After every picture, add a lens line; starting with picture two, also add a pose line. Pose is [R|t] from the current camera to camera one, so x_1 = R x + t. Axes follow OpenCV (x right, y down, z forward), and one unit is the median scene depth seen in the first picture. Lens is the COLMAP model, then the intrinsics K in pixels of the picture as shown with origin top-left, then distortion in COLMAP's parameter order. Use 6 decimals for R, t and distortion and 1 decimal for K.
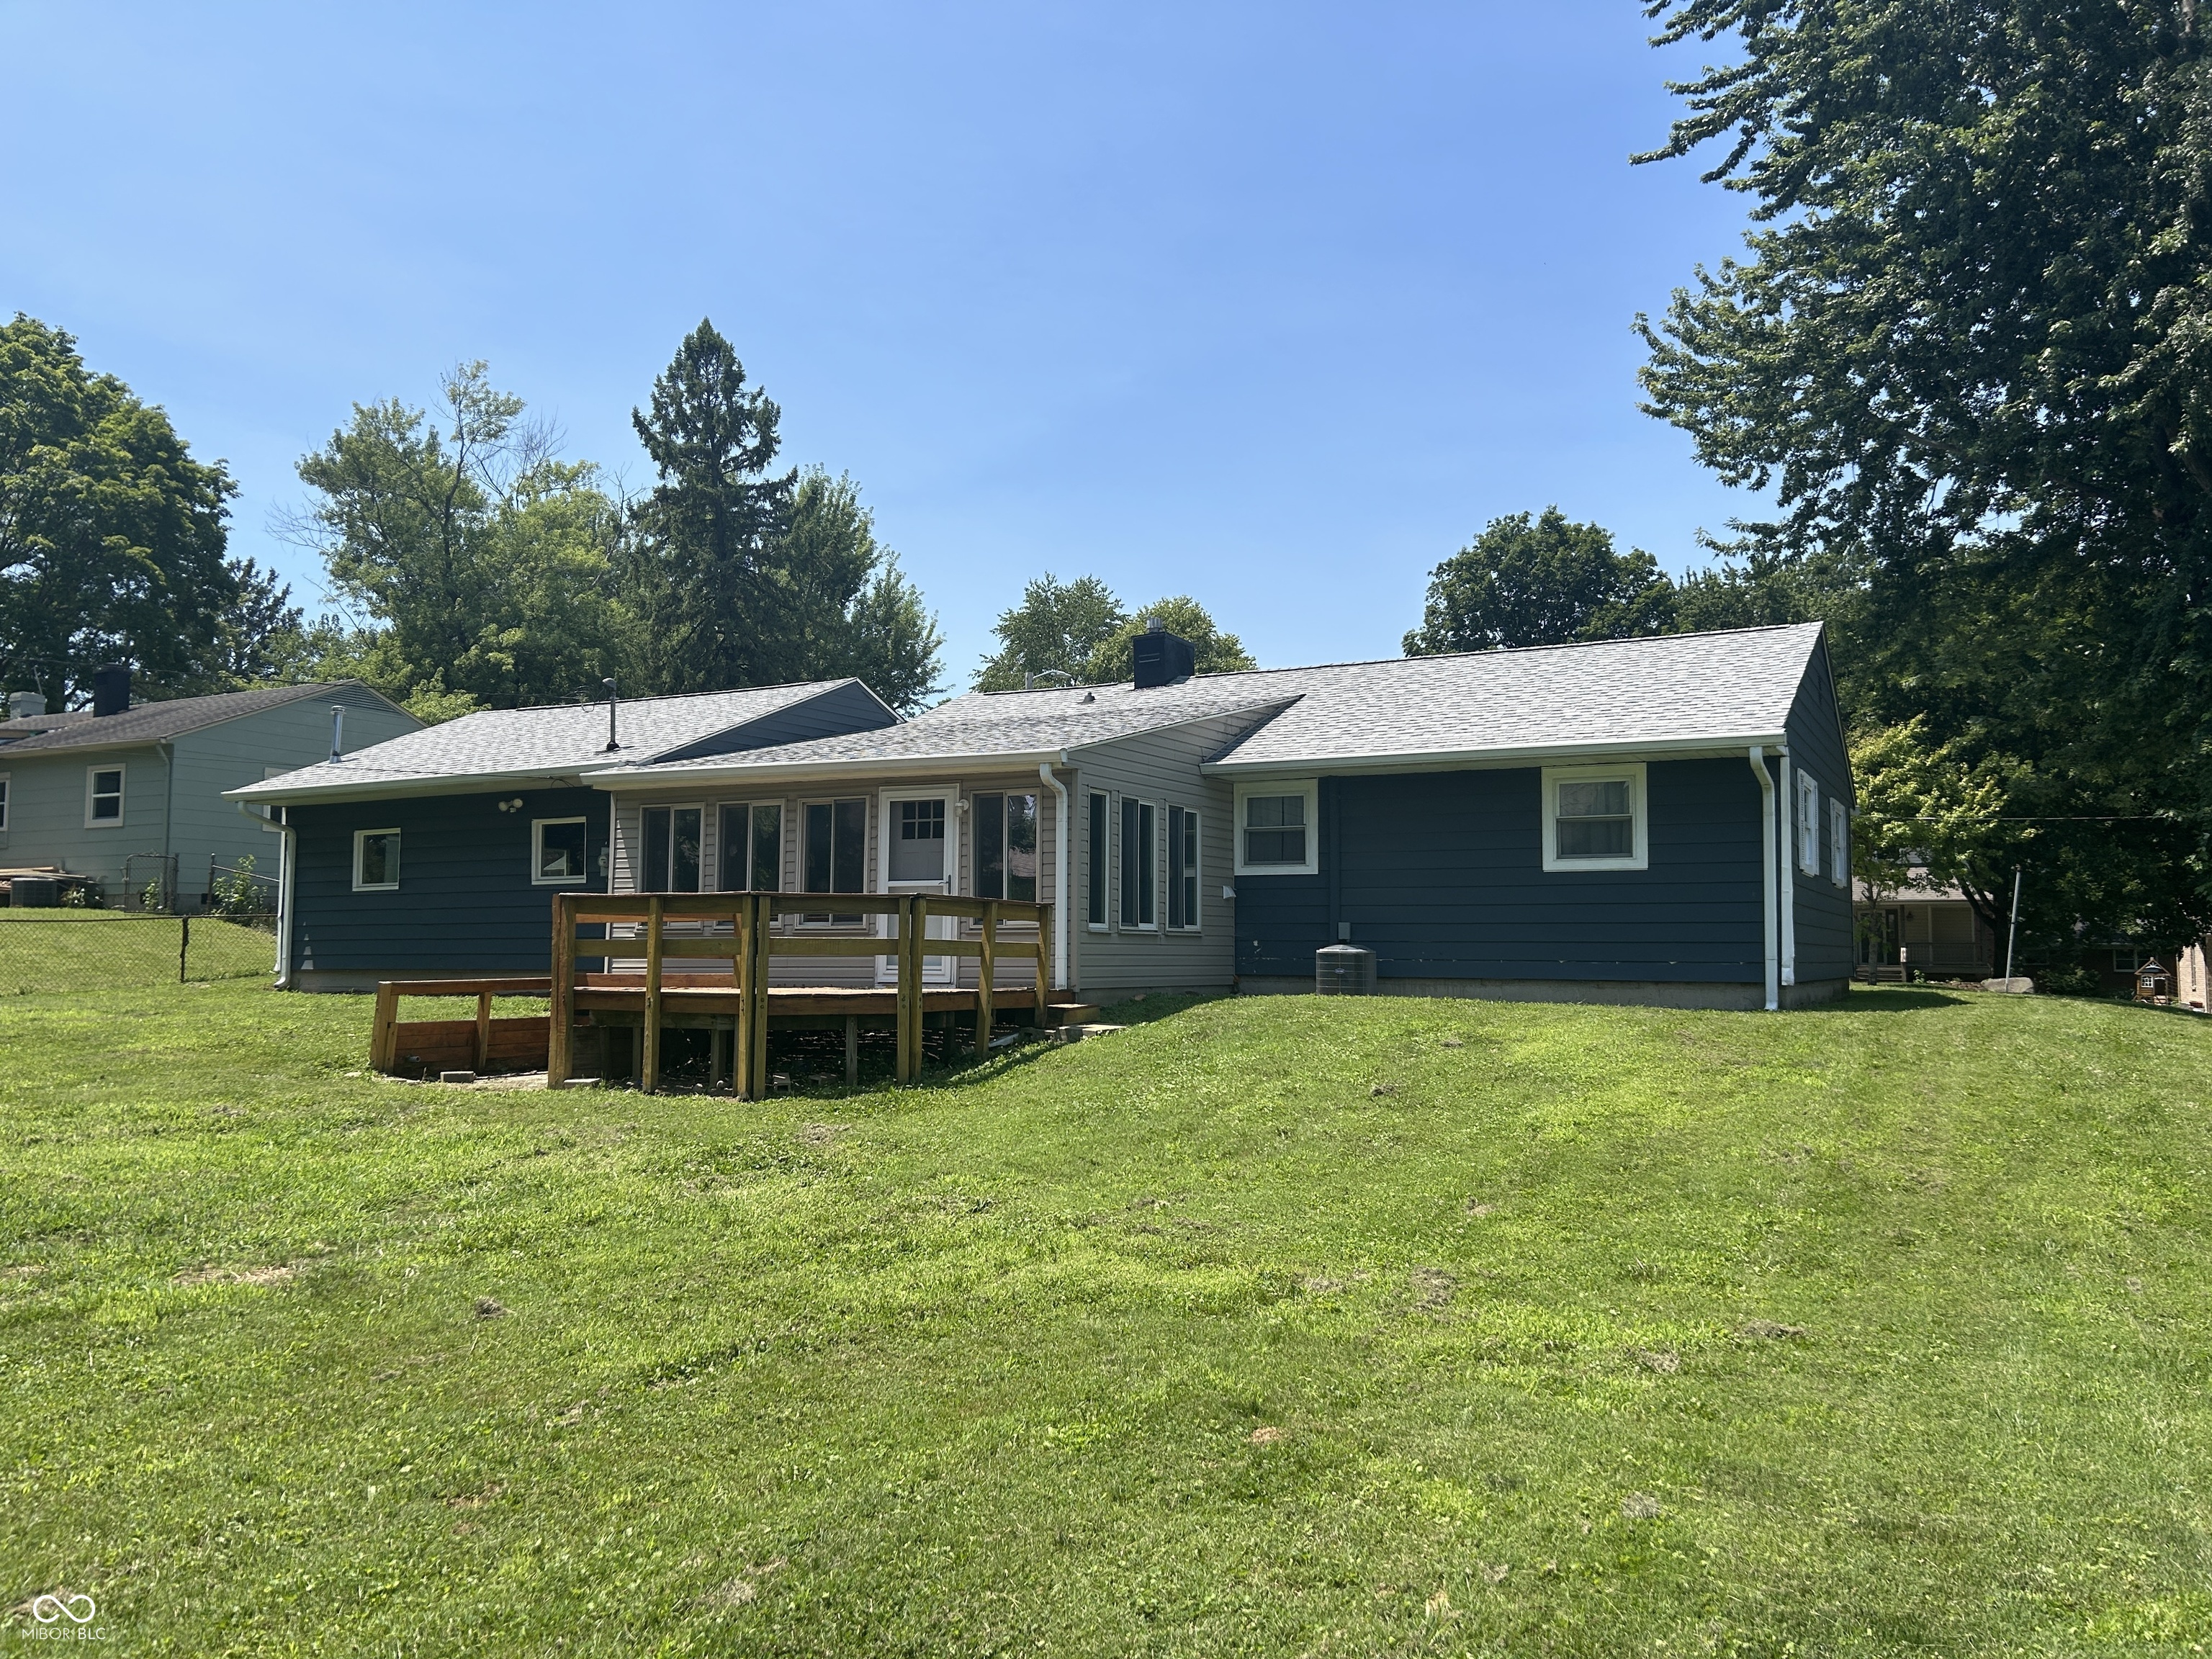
lens RADIAL K [[1649.6, 0, 1111.9], [0, 1649.6, 831.0], [0, 0, 1]] dist [0.058394, -0.059150]
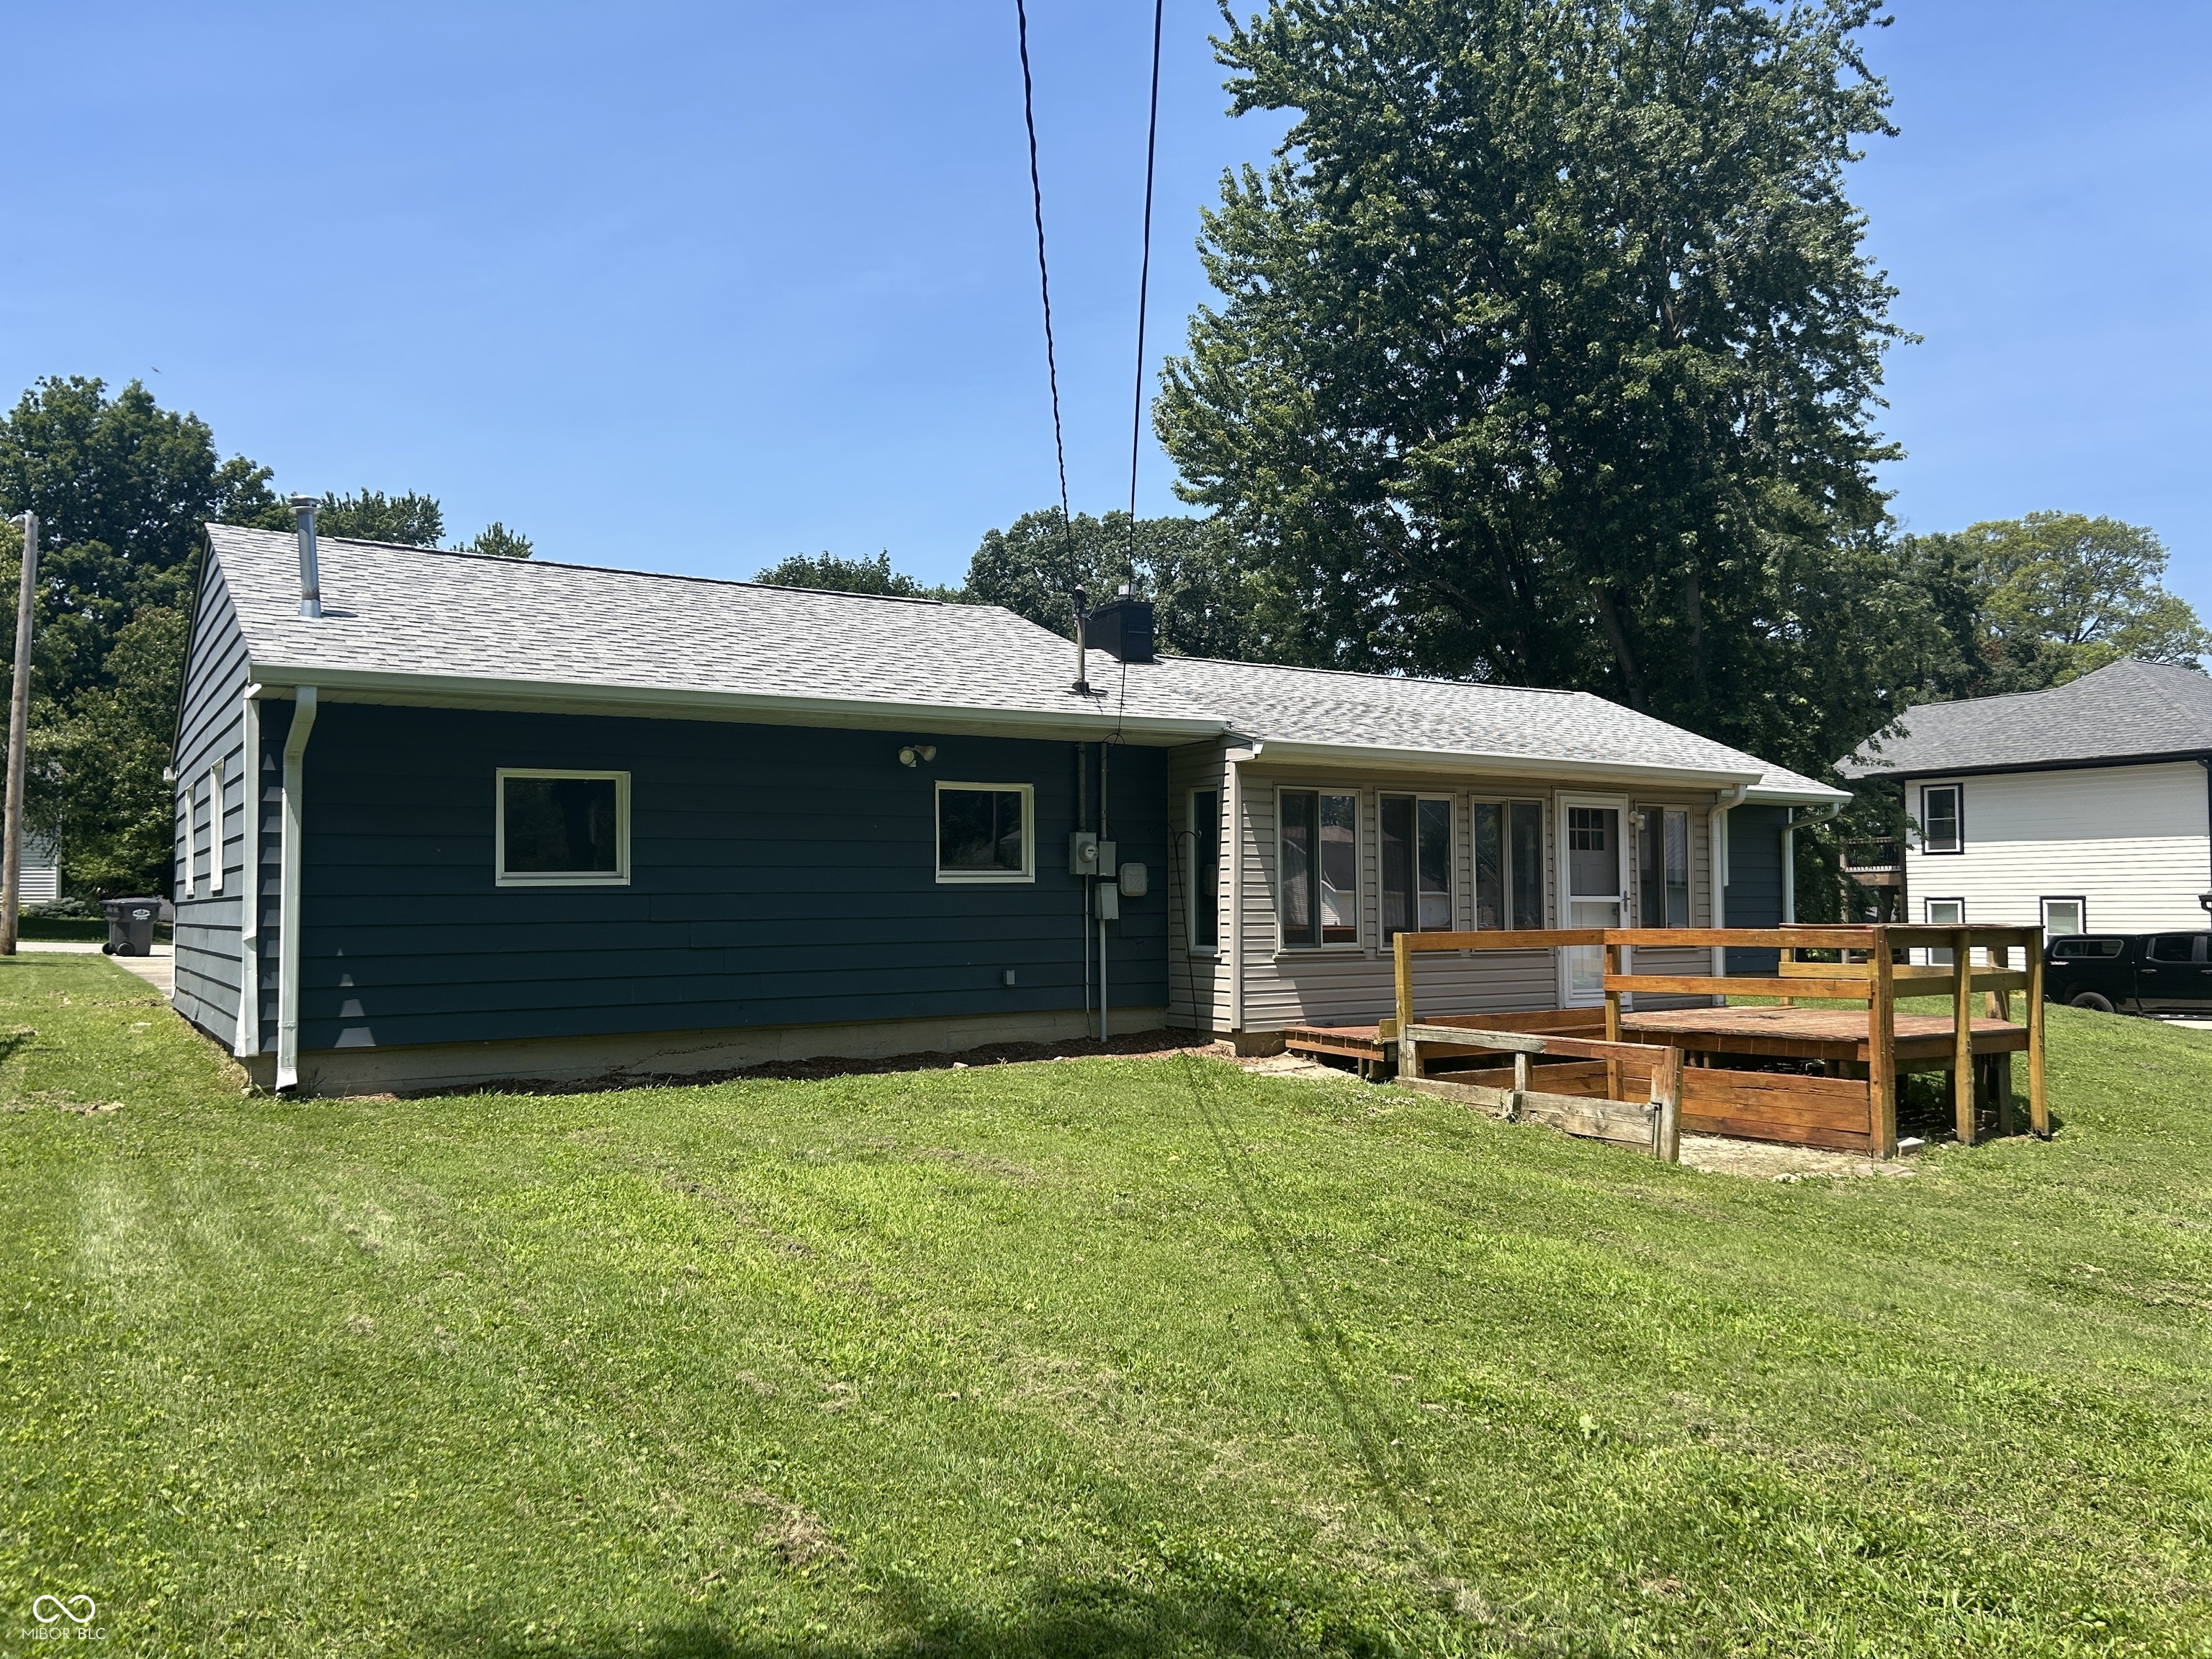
lens RADIAL K [[1649.6, 0, 1111.9], [0, 1649.6, 831.0], [0, 0, 1]] dist [0.058394, -0.059150]
pose [[0.507602, 0.031149, 0.861029, -0.788354], [-0.057981, 0.998316, -0.001933, 0.008754], [-0.859639, -0.048942, 0.508553, 0.568045]]
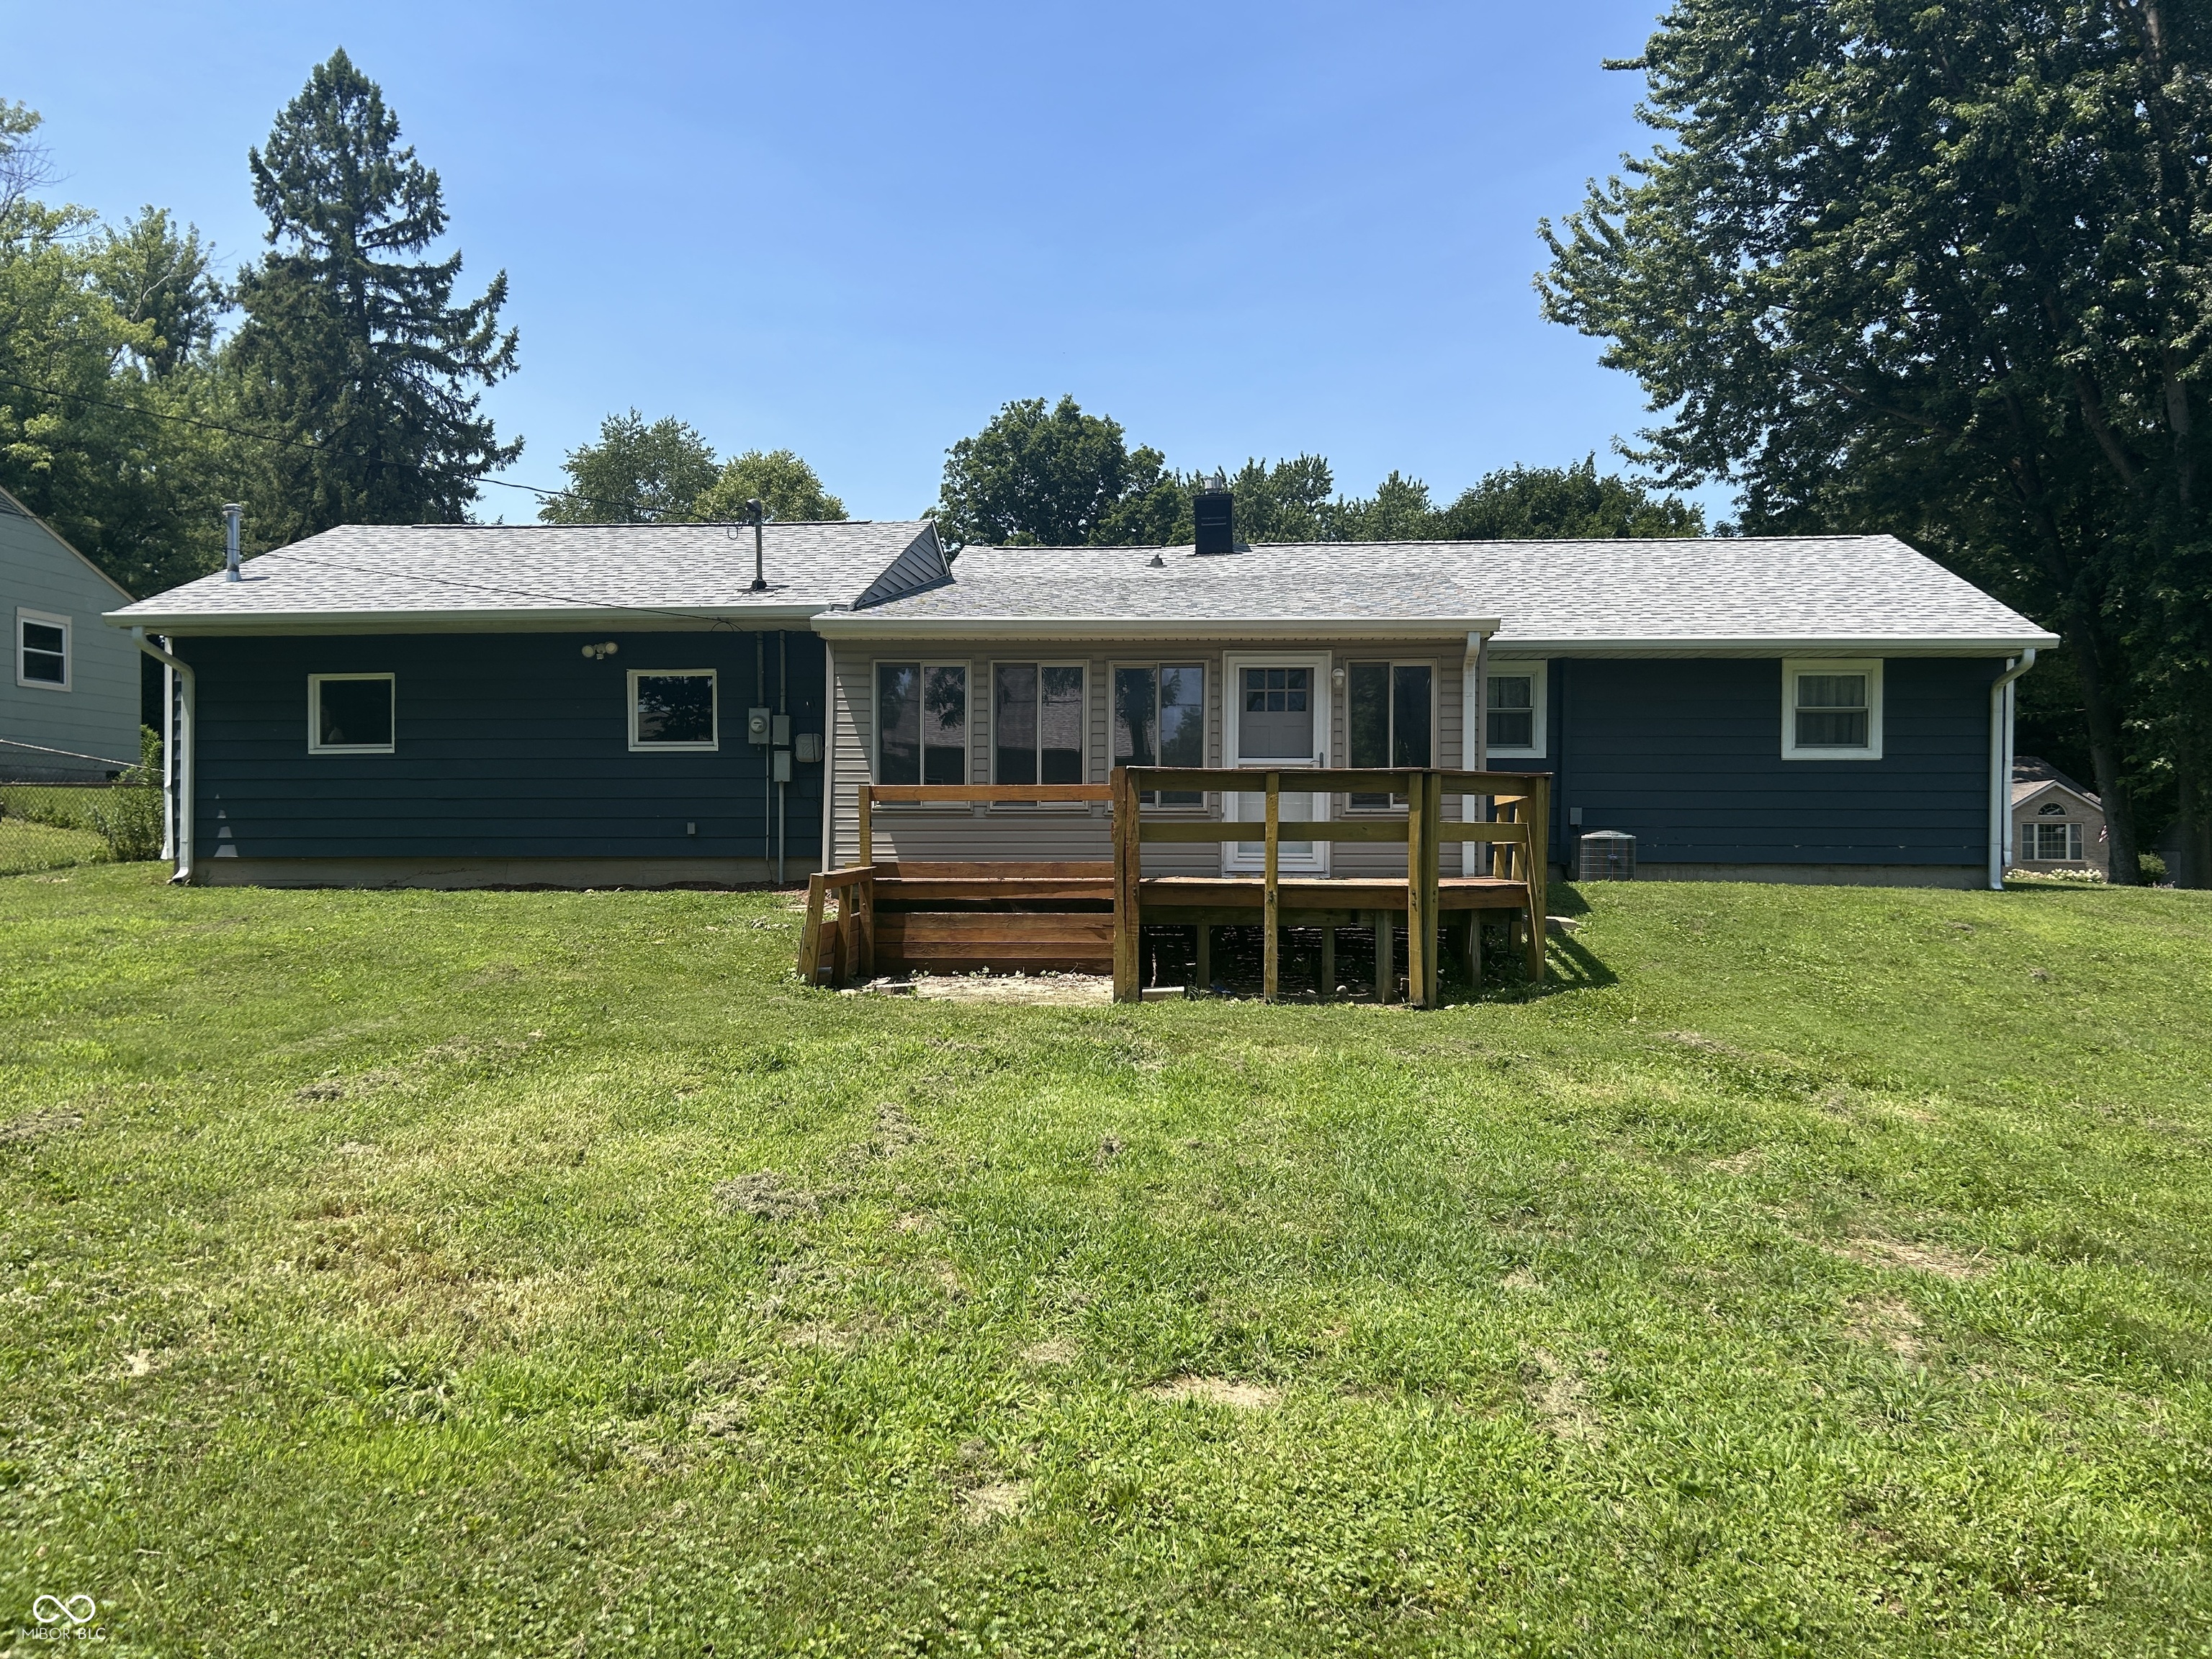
lens RADIAL K [[1649.6, 0, 1111.9], [0, 1649.6, 831.0], [0, 0, 1]] dist [0.058394, -0.059150]
pose [[0.920912, 0.002015, 0.389766, -0.408136], [-0.029978, 0.997391, 0.065675, 0.010164], [-0.388617, -0.072166, 0.918569, 0.158074]]
